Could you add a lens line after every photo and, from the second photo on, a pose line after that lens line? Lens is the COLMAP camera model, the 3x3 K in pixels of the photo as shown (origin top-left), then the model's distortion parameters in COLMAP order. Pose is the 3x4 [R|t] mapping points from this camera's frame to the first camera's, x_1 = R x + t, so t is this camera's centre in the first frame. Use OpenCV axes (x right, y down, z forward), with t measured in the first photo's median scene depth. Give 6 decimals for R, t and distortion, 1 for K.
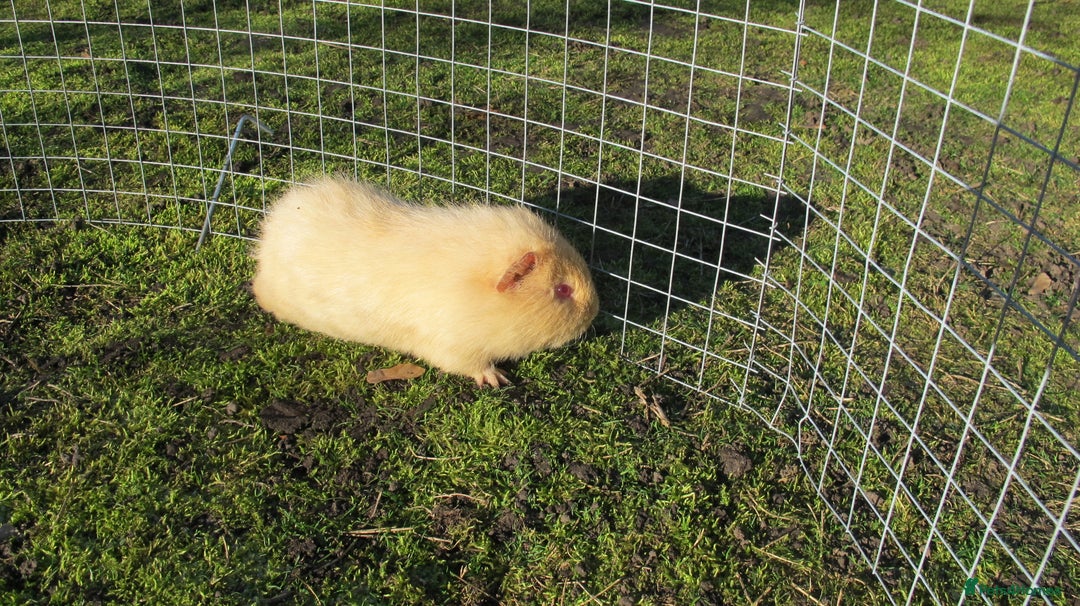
lens RADIAL K [[913.8, 0, 533.0], [0, 913.8, 297.4], [0, 0, 1]] dist [-0.153000, 0.114410]
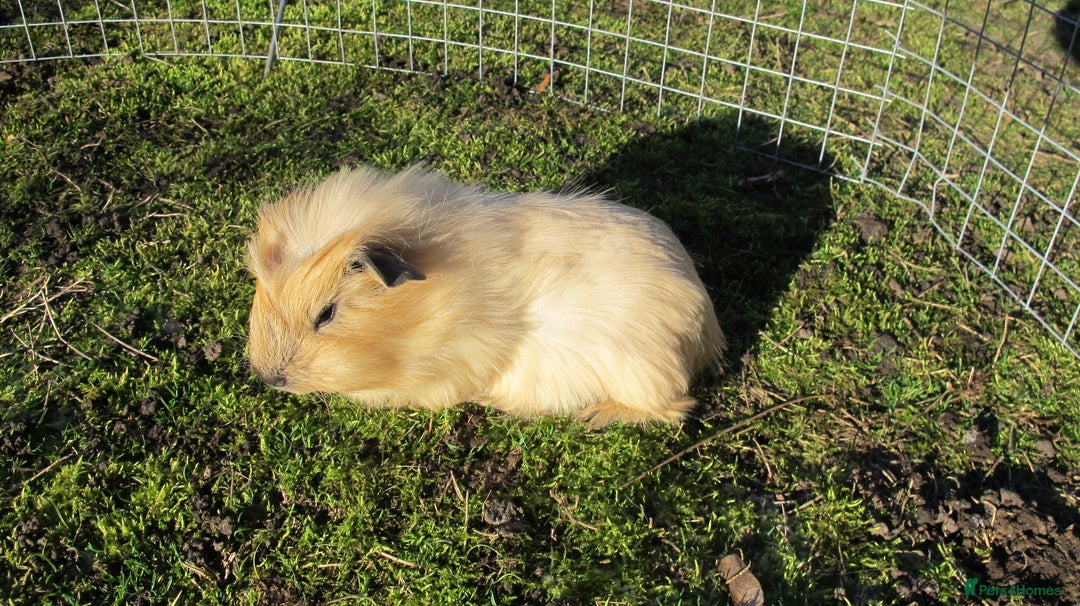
lens RADIAL K [[913.8, 0, 545.1], [0, 913.8, 293.5], [0, 0, 1]] dist [-0.153000, 0.114410]
pose [[0.995781, -0.054138, 0.074085, -0.219484], [0.045301, 0.992197, 0.116162, 0.112562], [-0.079796, -0.112316, 0.990463, -0.007409]]
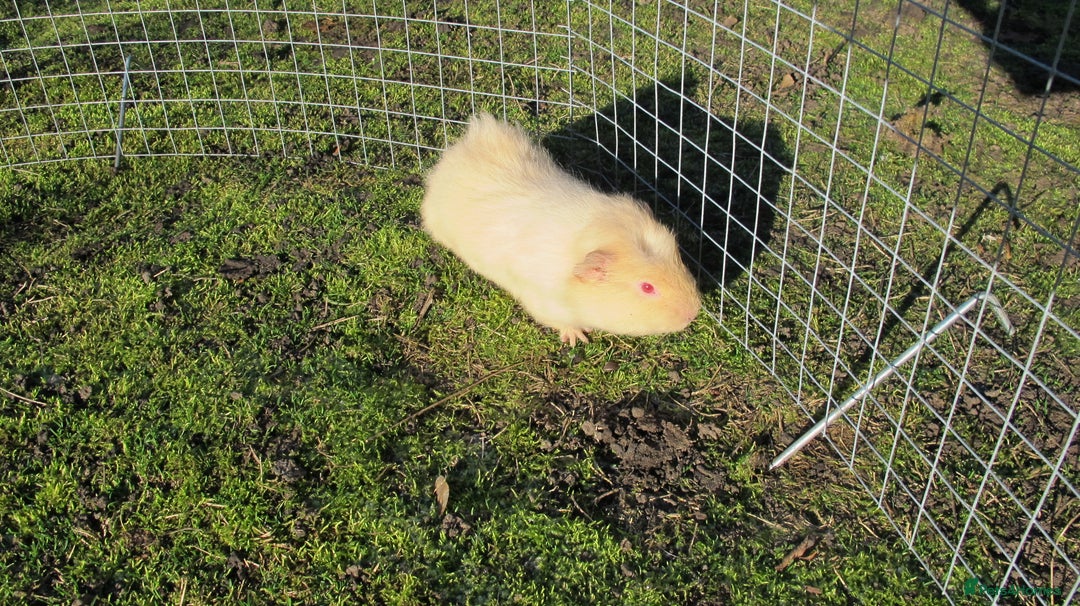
lens RADIAL K [[913.8, 0, 544.4], [0, 913.8, 294.7], [0, 0, 1]] dist [-0.153000, 0.114410]
pose [[0.968365, -0.190024, 0.161743, -0.063040], [0.173896, 0.978741, 0.108749, 0.104201], [-0.178969, -0.077182, 0.980823, -0.361874]]
